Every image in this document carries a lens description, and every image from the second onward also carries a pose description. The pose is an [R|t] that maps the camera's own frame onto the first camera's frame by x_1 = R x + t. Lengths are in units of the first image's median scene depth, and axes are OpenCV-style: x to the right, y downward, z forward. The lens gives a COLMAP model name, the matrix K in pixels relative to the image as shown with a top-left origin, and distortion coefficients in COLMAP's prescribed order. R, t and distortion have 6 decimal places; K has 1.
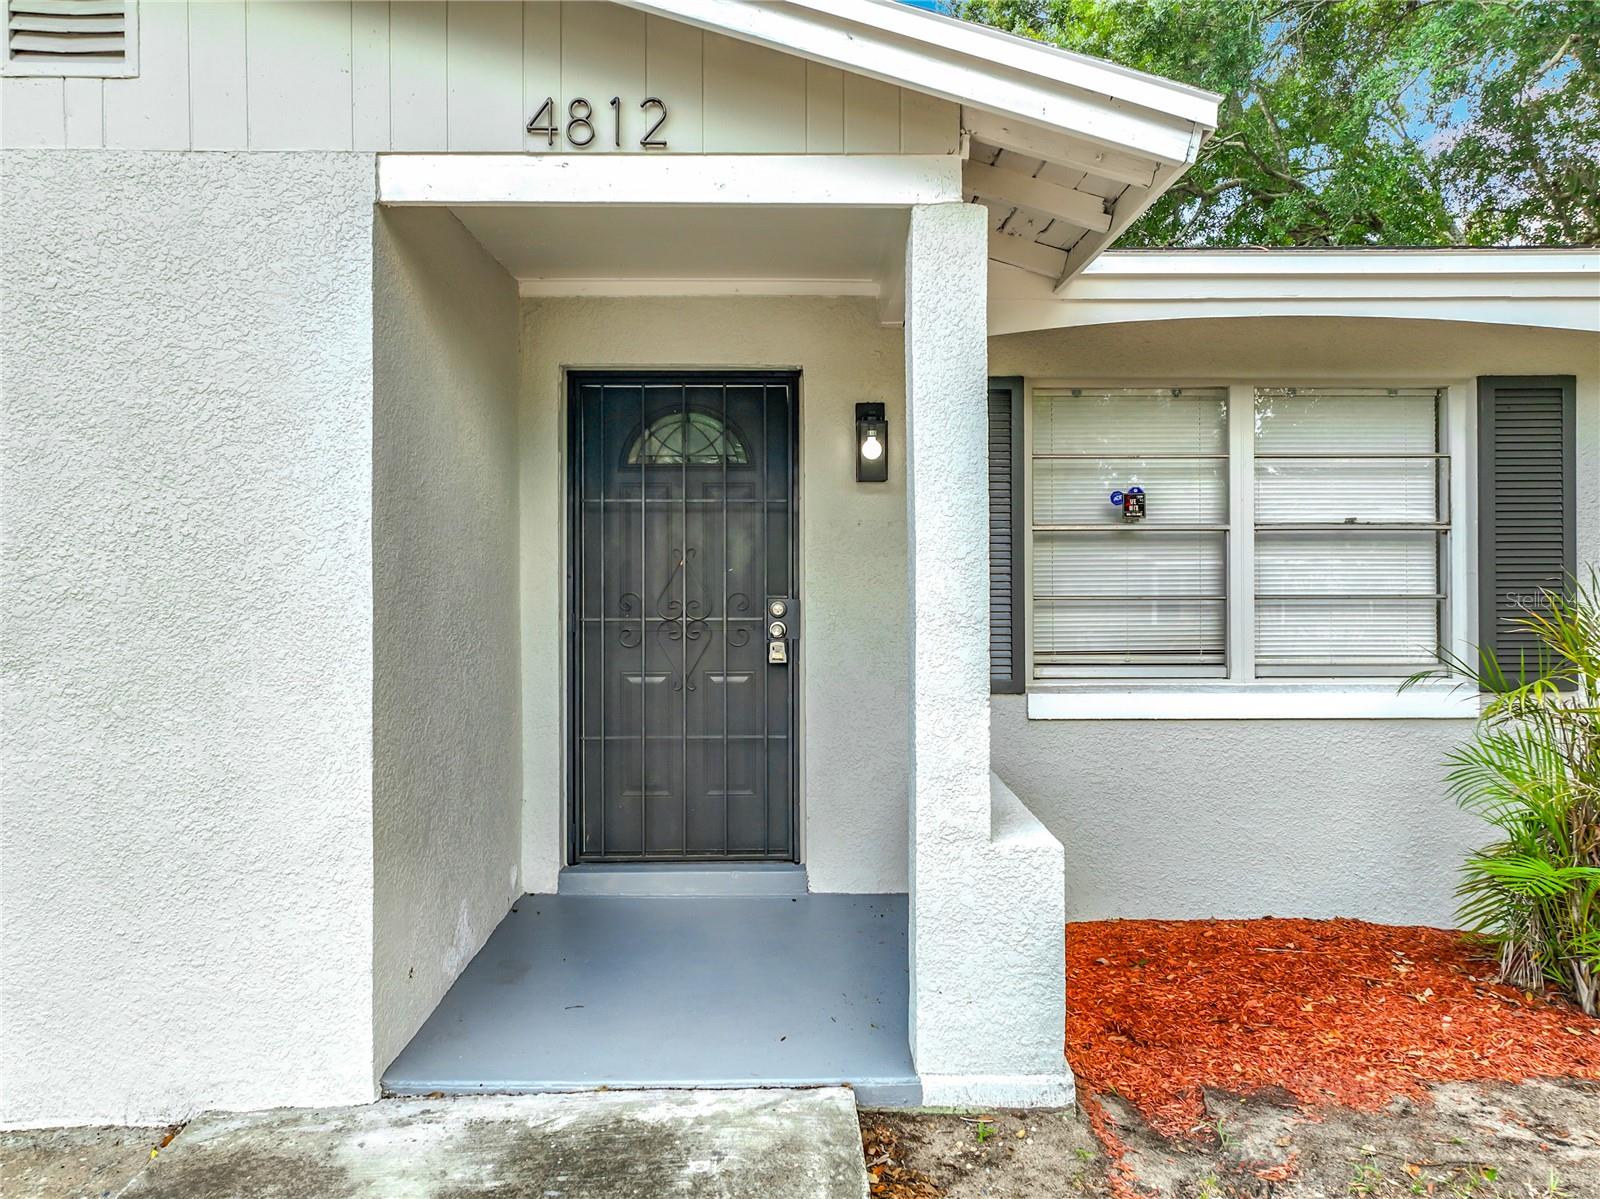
lens RADIAL K [[1099.6, 0, 828.1], [0, 1099.6, 566.7], [0, 0, 1]] dist [0.005289, 0.002588]
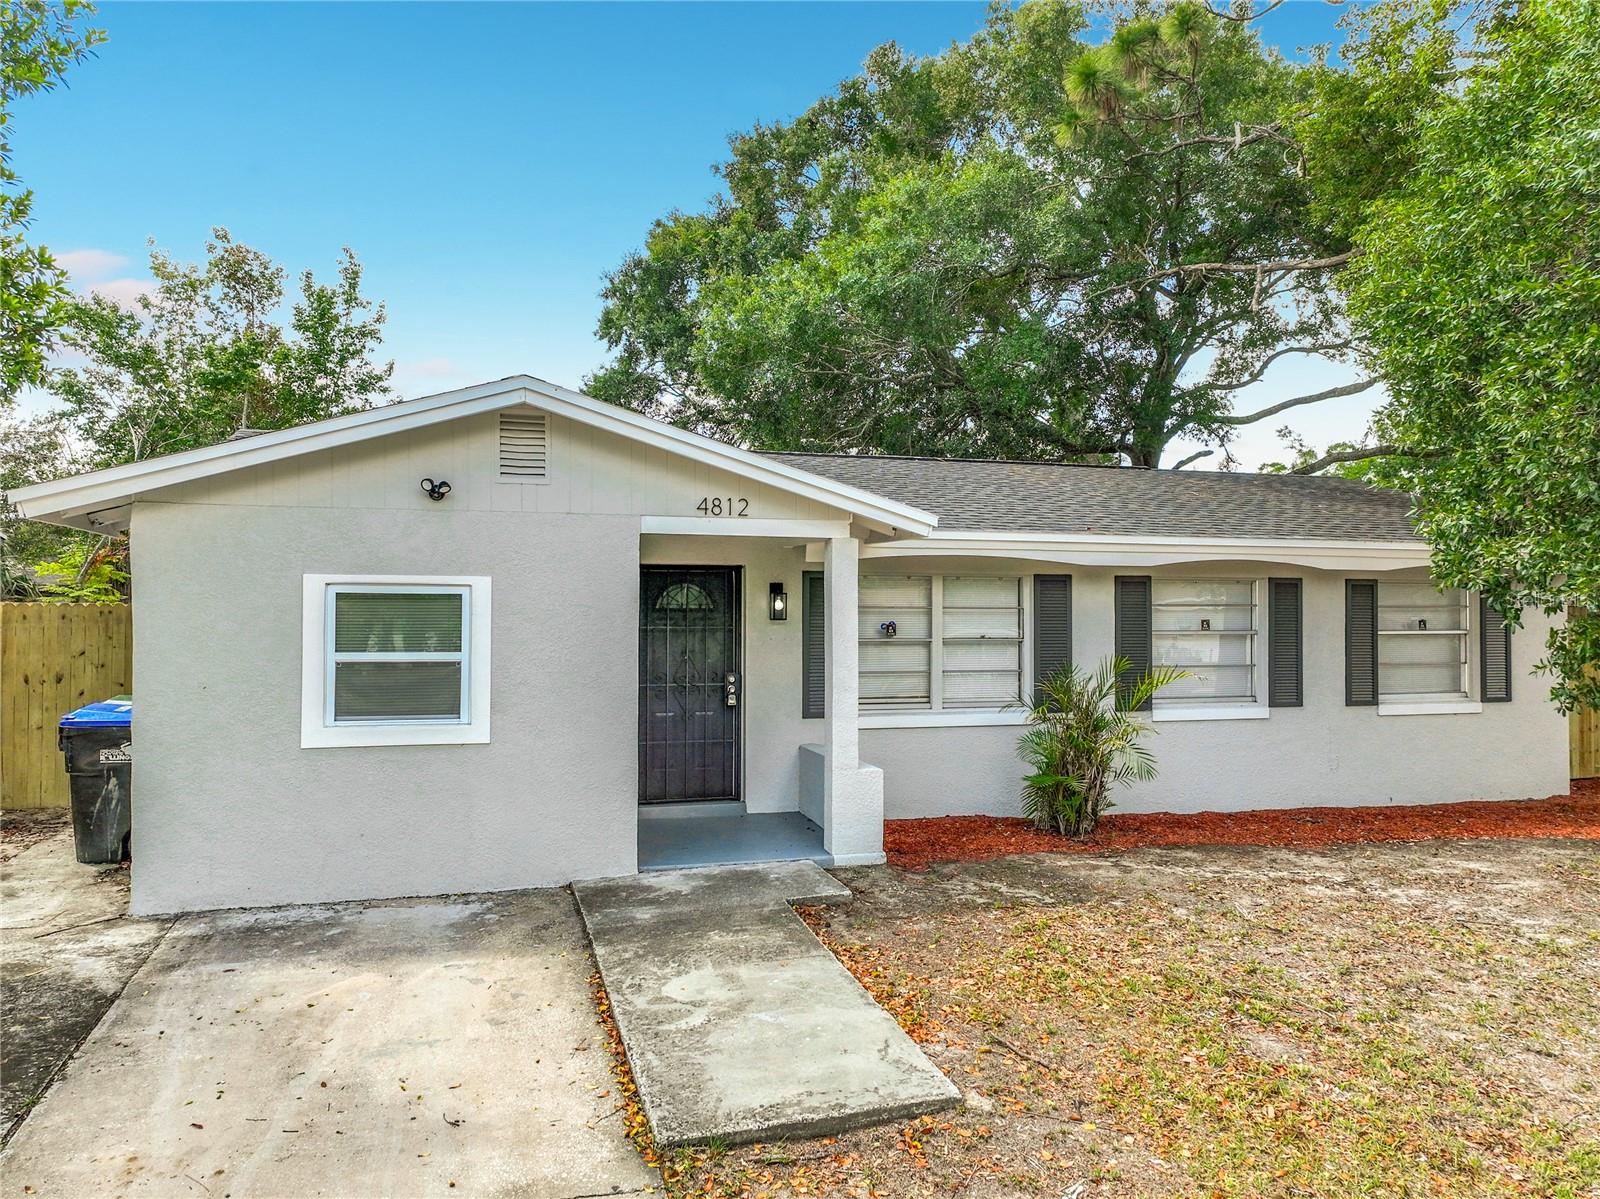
lens RADIAL K [[1129.1, 0, 800.3], [0, 1129.1, 580.4], [0, 0, 1]] dist [0.003900, 0.005679]
pose [[0.964709, 0.013484, 0.262974, -0.491975], [-0.008728, 0.999777, -0.019244, -0.111063], [-0.263175, 0.016269, 0.964611, -1.126208]]
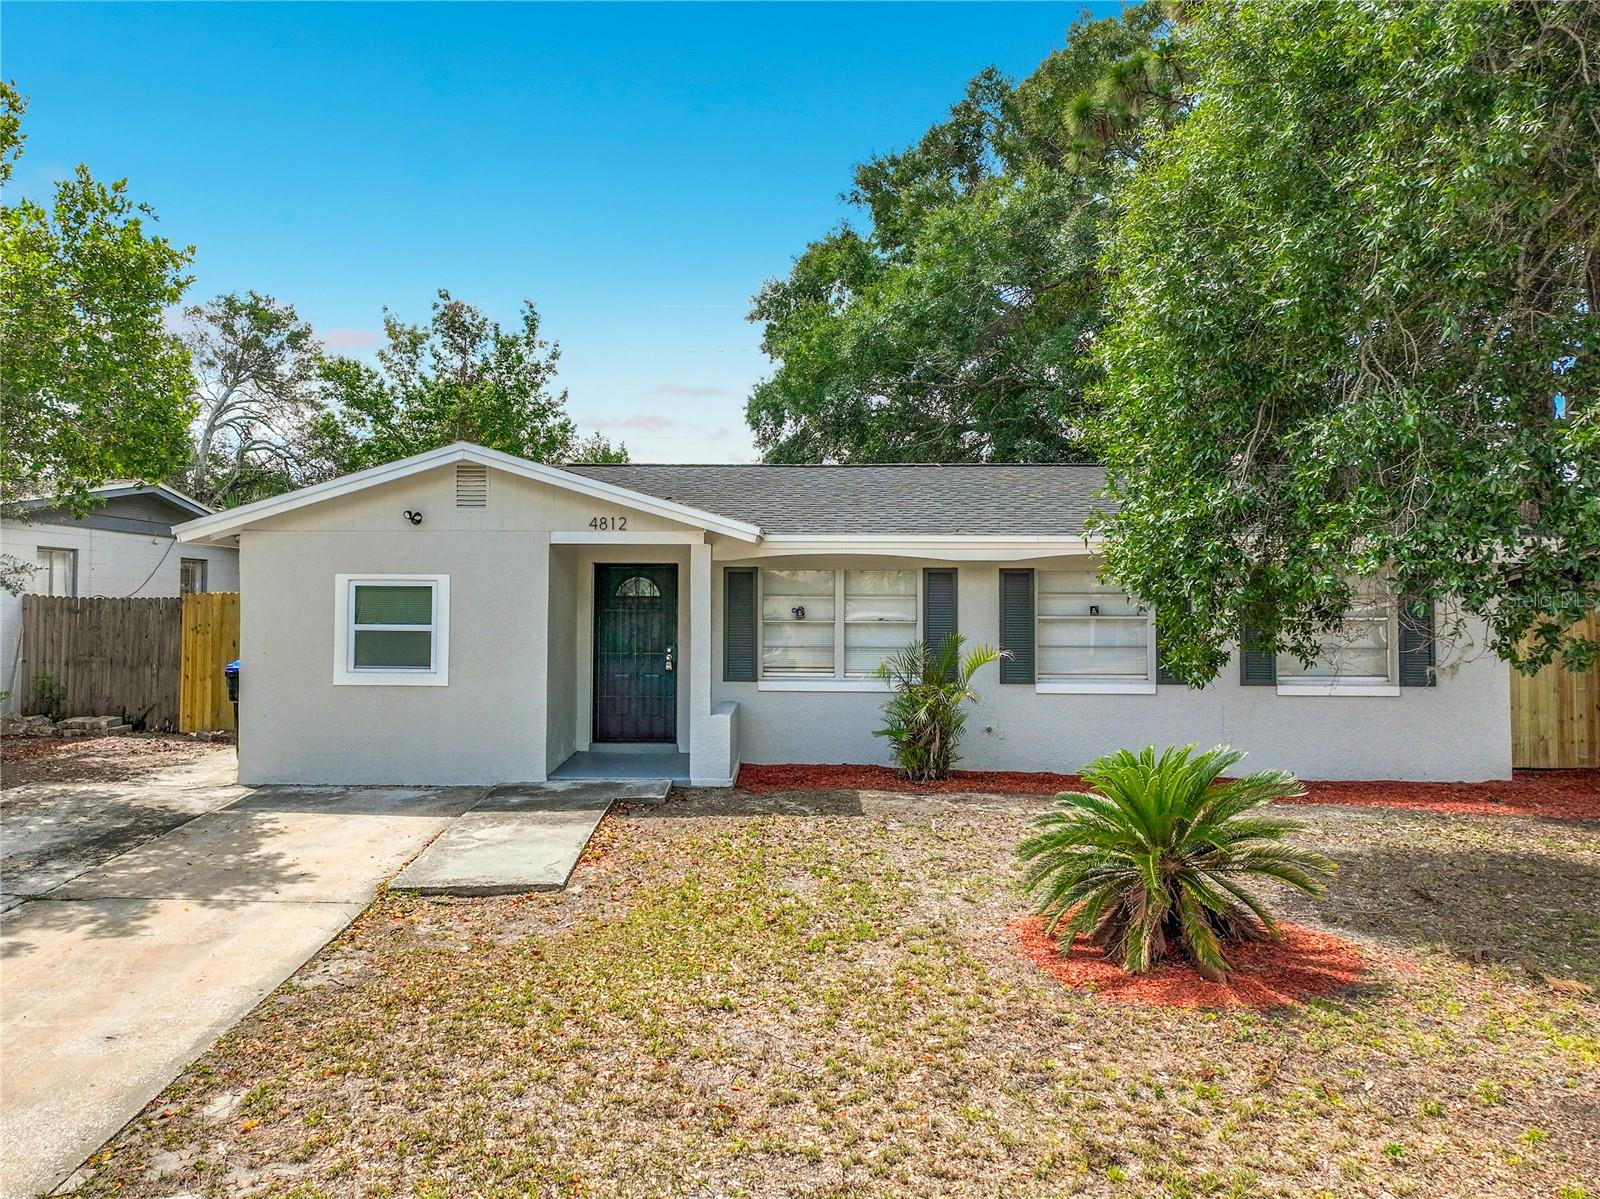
lens RADIAL K [[1243.9, 0, 797.6], [0, 1243.9, 544.2], [0, 0, 1]] dist [0.000100, 0.002142]
pose [[0.999040, 0.005731, -0.043431, 0.413080], [-0.007289, 0.999333, -0.035787, -0.119524], [0.043197, 0.036069, 0.998415, -2.127664]]
